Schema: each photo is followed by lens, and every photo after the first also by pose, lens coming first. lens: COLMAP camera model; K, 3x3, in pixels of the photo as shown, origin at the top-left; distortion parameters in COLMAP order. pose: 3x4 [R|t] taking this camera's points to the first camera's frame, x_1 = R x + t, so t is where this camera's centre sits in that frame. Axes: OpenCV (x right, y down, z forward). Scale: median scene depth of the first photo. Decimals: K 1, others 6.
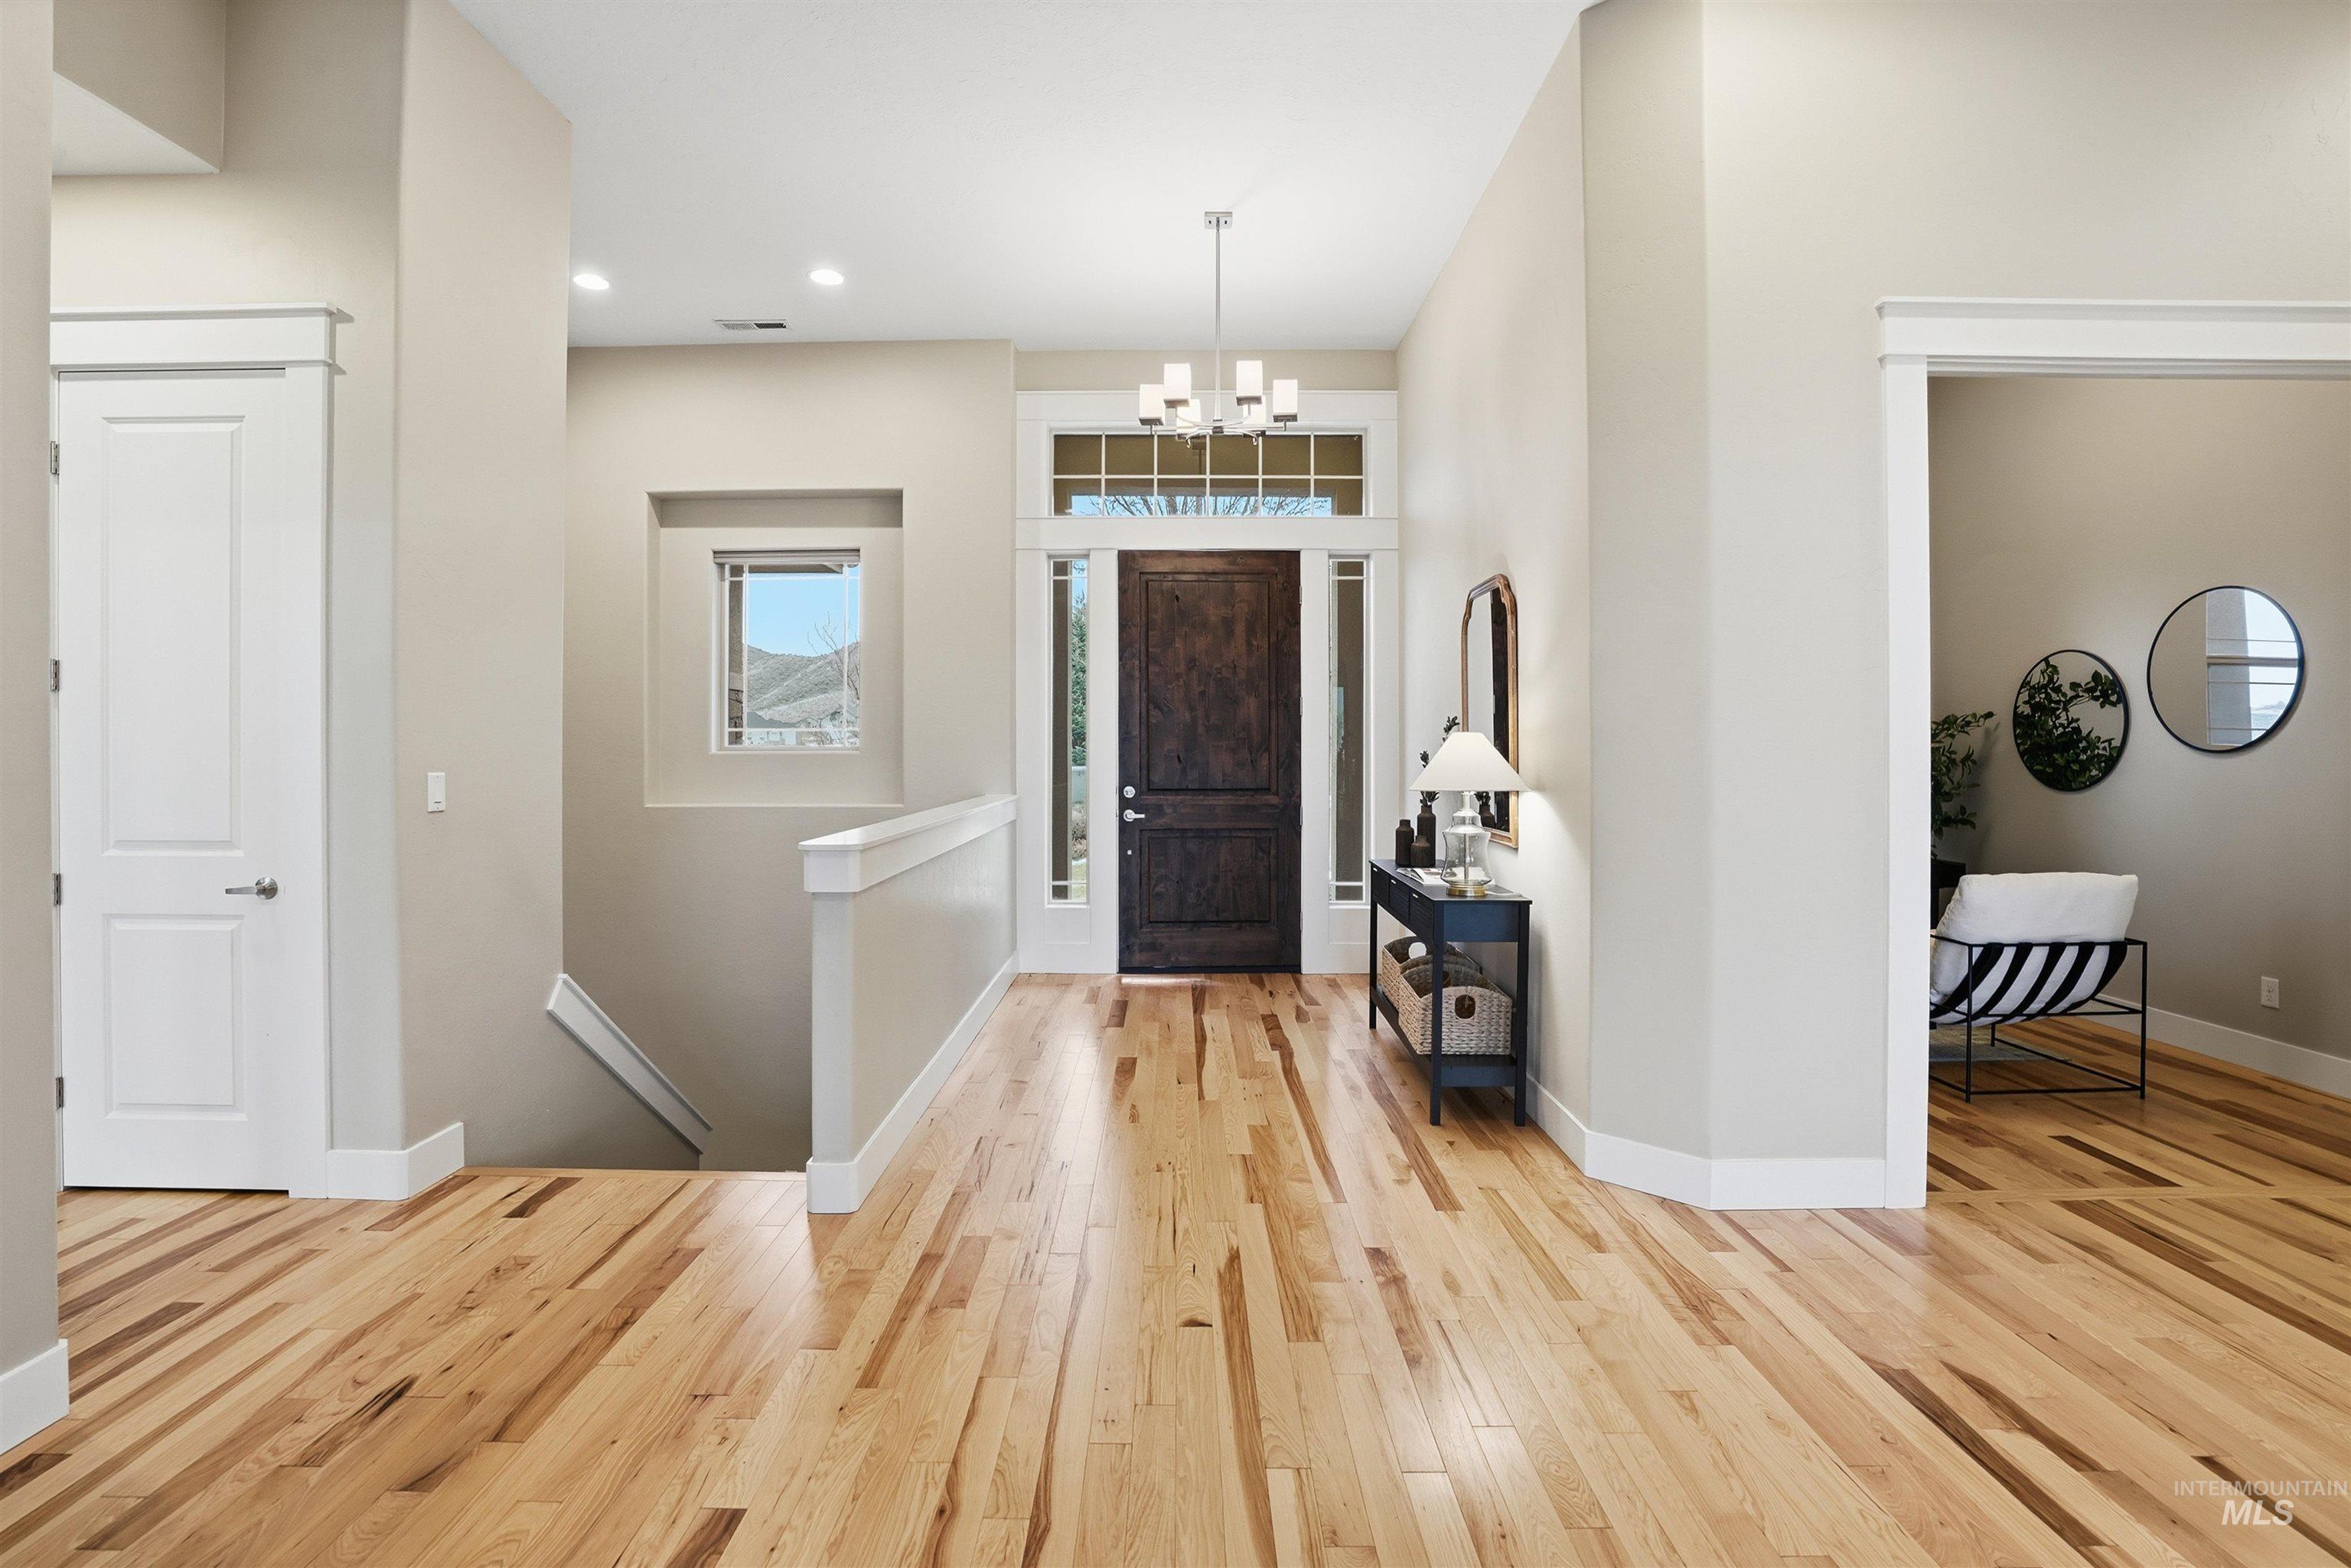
lens RADIAL K [[1099.4, 0, 1151.0], [0, 1099.4, 743.7], [0, 0, 1]] dist [-0.023340, 0.002255]
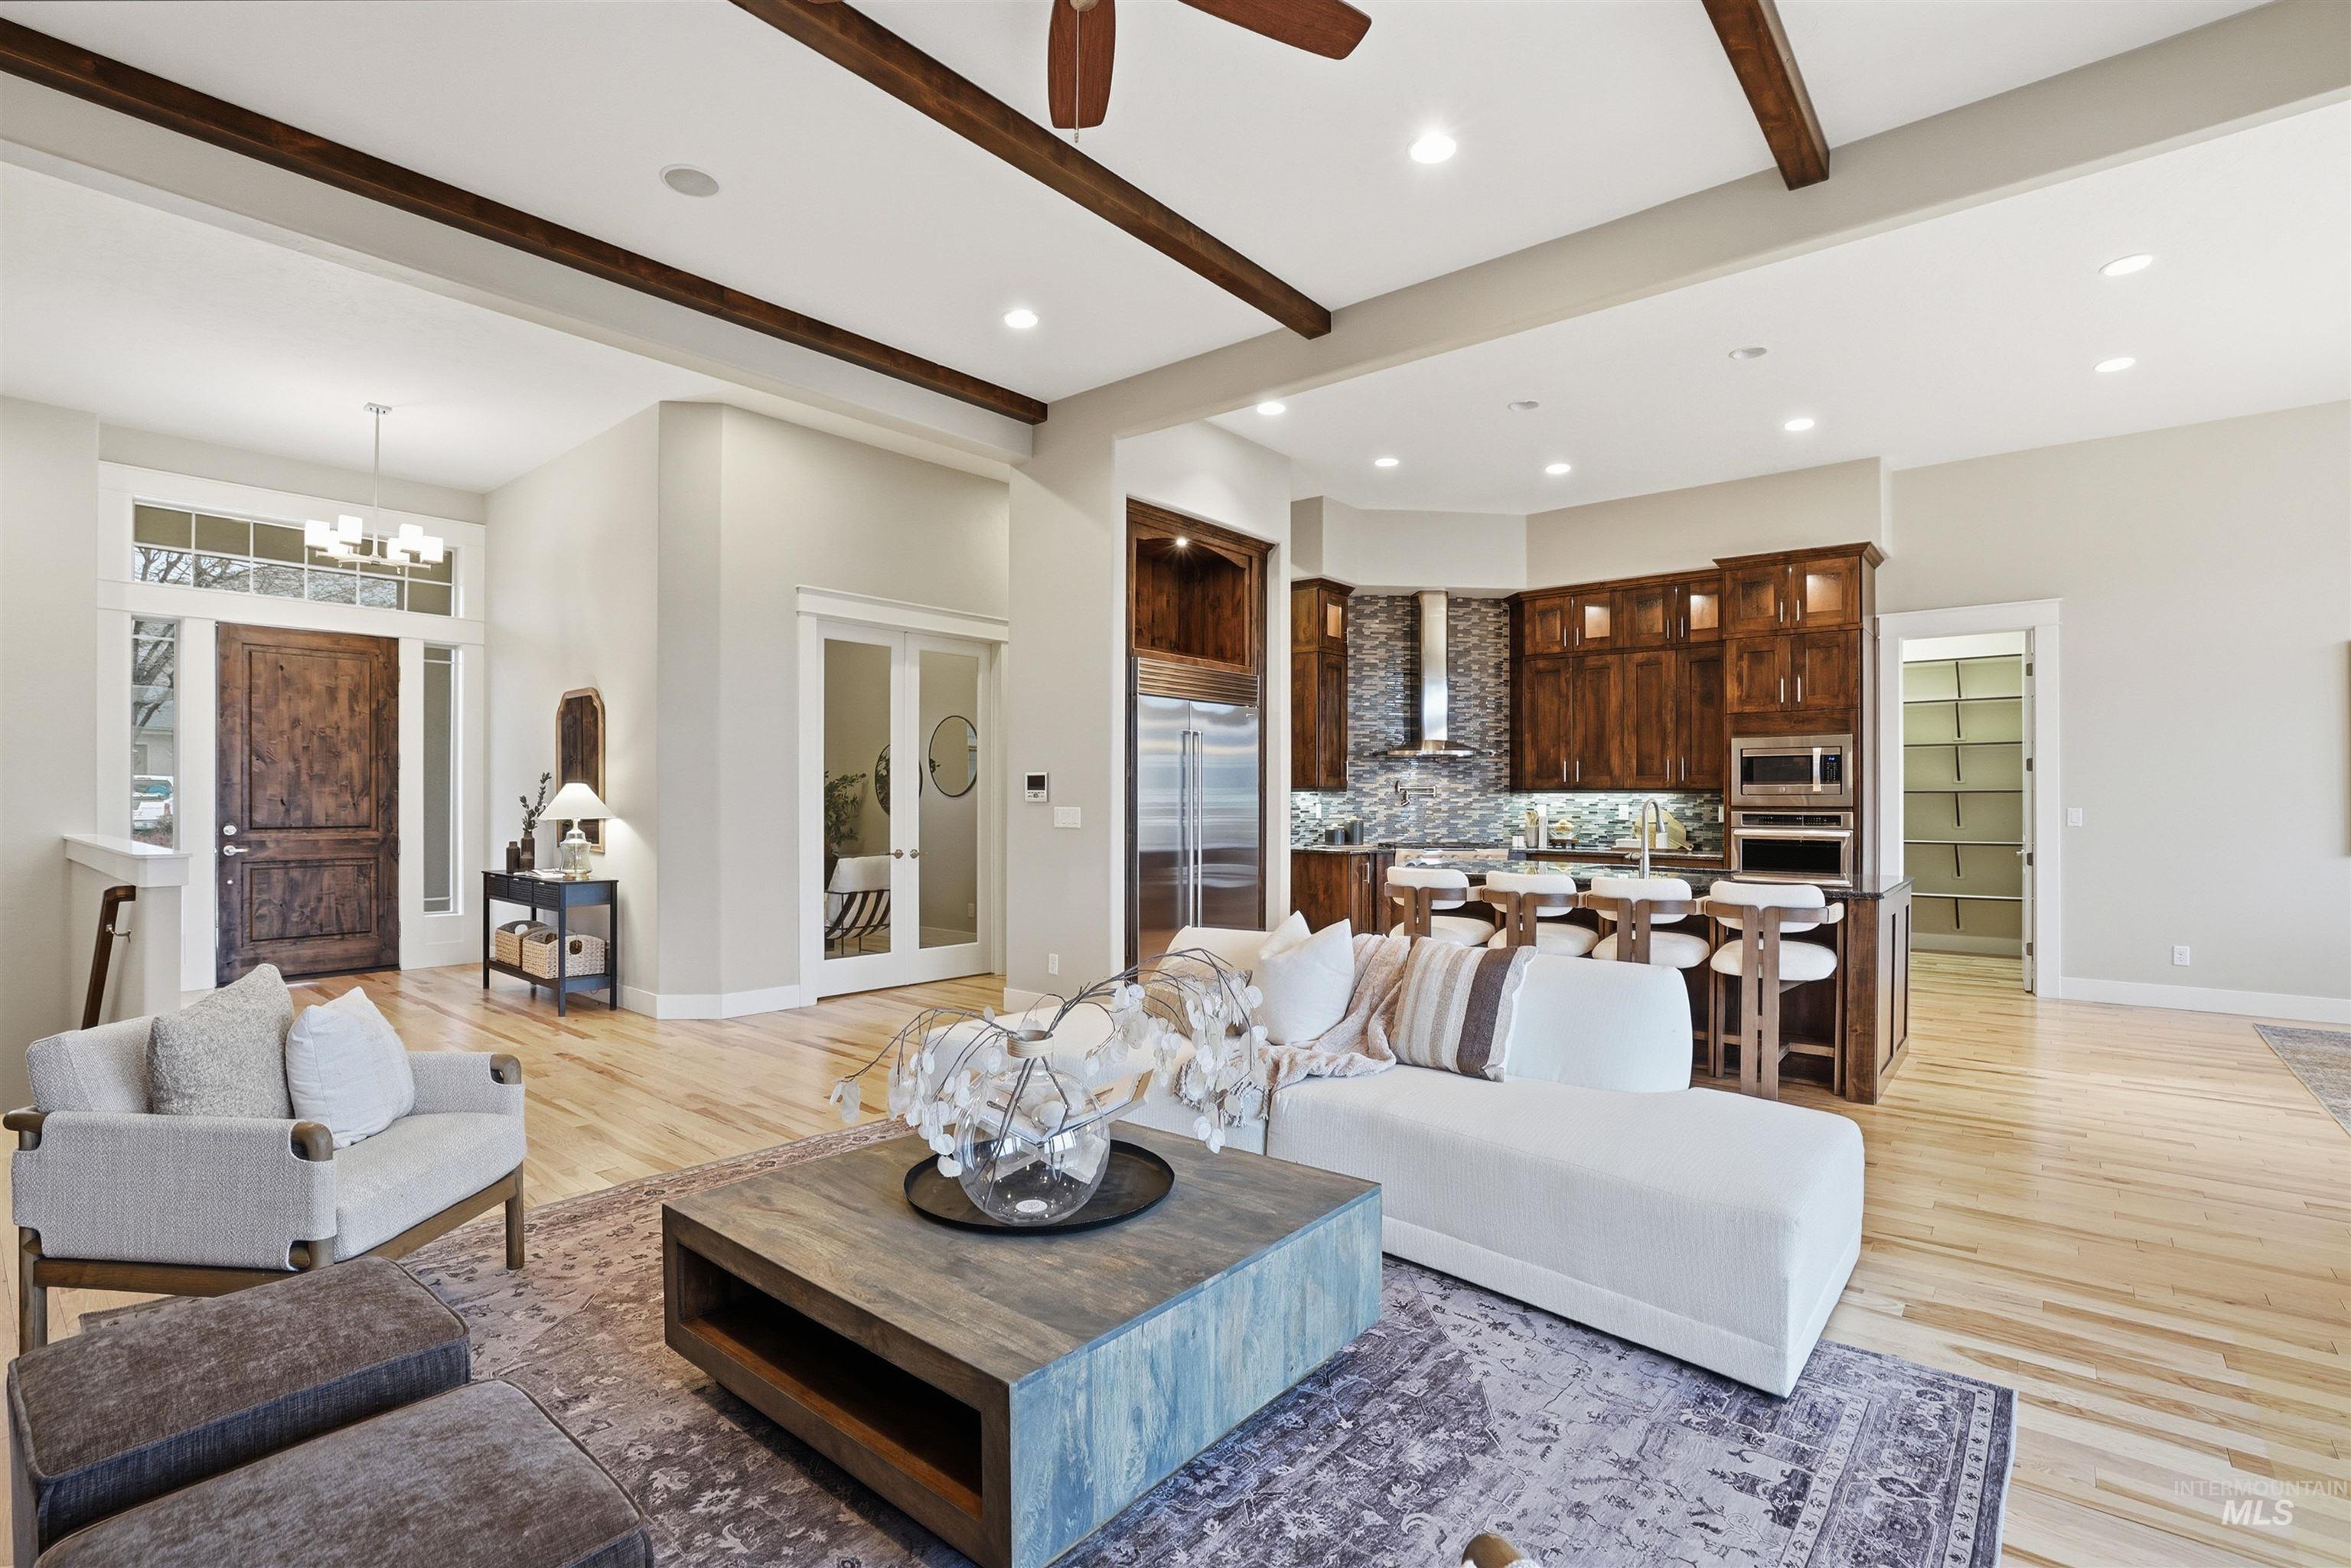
lens RADIAL K [[1099.4, 0, 1199.2], [0, 1099.4, 791.5], [0, 0, 1]] dist [-0.023340, 0.002255]
pose [[0.611328, 0.004818, 0.791363, -0.297117], [-0.005030, 0.999985, -0.002202, 0.000207], [-0.791361, -0.002634, 0.611343, -0.510776]]
